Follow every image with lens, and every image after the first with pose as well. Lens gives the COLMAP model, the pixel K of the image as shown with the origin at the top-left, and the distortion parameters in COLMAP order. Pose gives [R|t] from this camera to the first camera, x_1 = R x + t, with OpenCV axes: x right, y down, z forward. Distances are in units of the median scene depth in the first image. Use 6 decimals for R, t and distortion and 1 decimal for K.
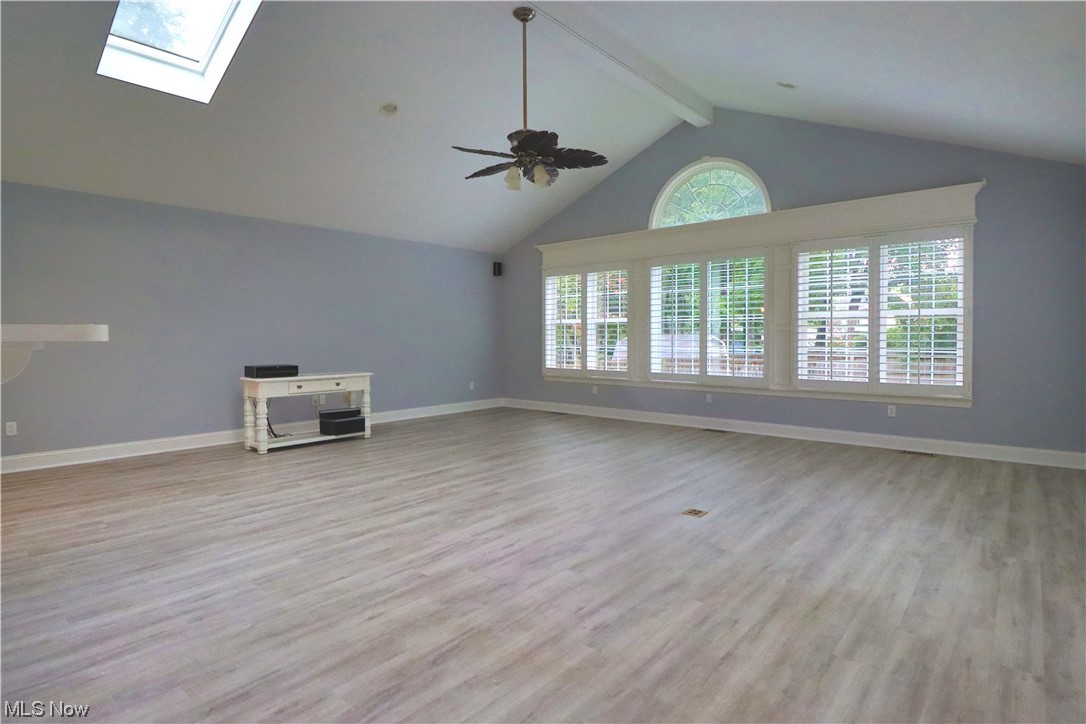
lens RADIAL K [[560.4, 0, 544.8], [0, 560.4, 344.1], [0, 0, 1]] dist [0.001469, -0.011366]
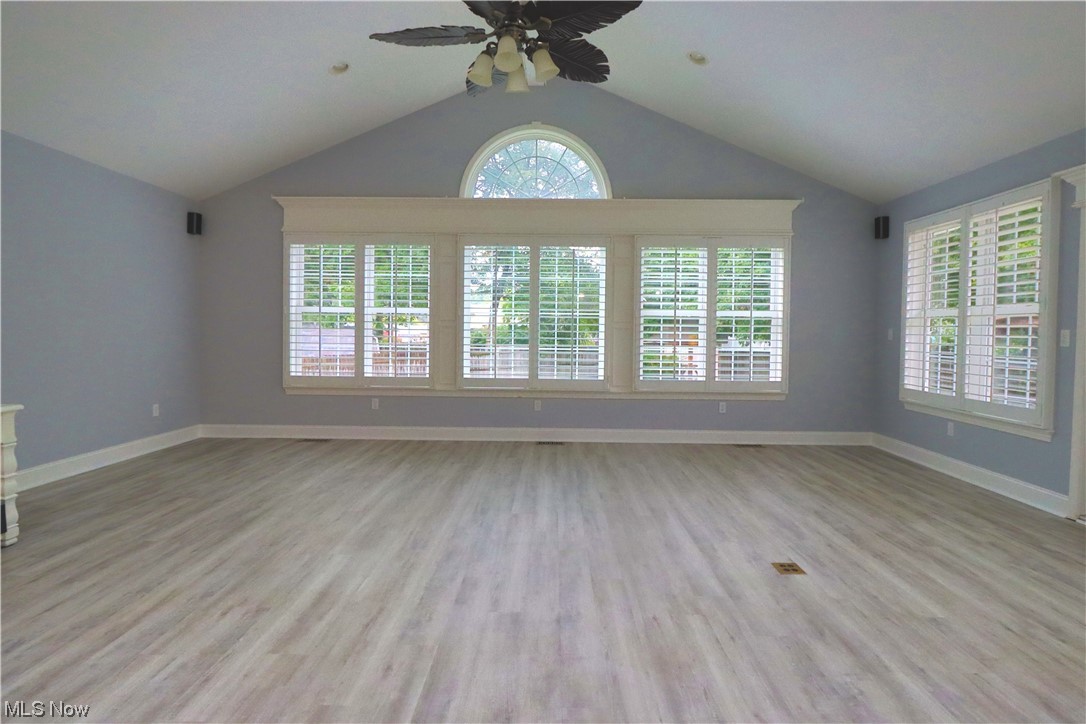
lens RADIAL K [[560.4, 0, 544.8], [0, 560.4, 344.1], [0, 0, 1]] dist [0.001469, -0.011366]
pose [[0.767856, 0.002558, 0.640617, -0.433265], [-0.004430, 0.999989, 0.001317, 0.001677], [-0.640607, -0.003849, 0.767860, 0.593421]]
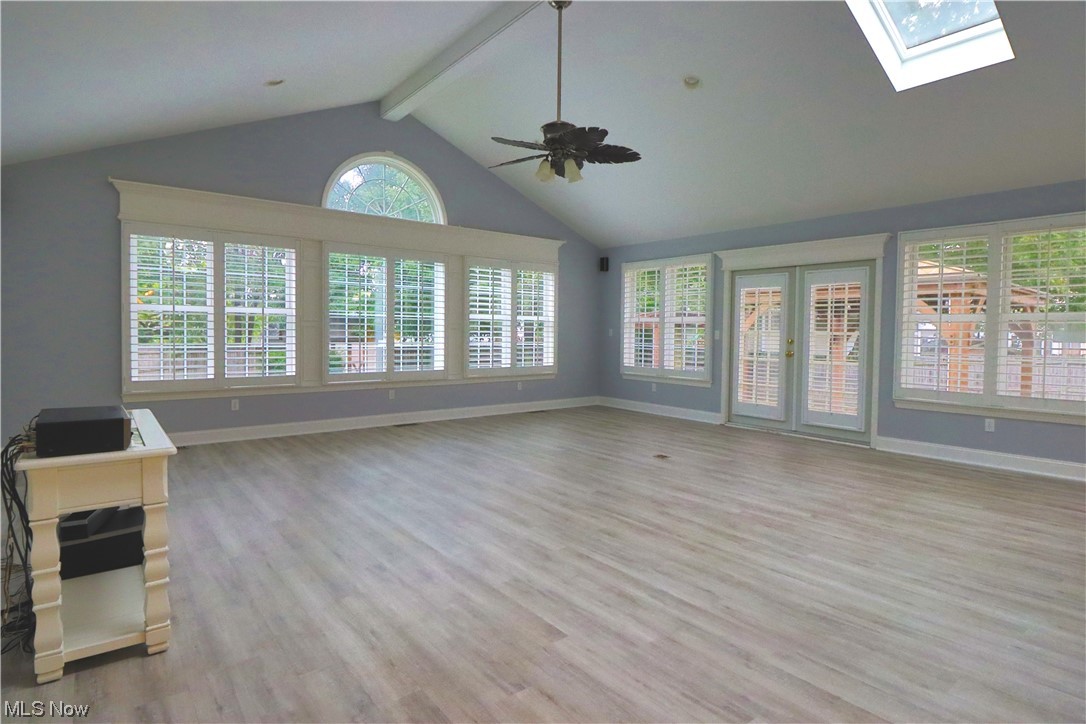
lens RADIAL K [[561.5, 0, 543.0], [0, 561.5, 362.0], [0, 0, 1]] dist [-0.020261, -0.001291]
pose [[0.194584, -0.044915, 0.979857, -1.122003], [0.005135, 0.998984, 0.044772, -0.009579], [-0.980872, -0.003680, 0.194617, 0.950388]]
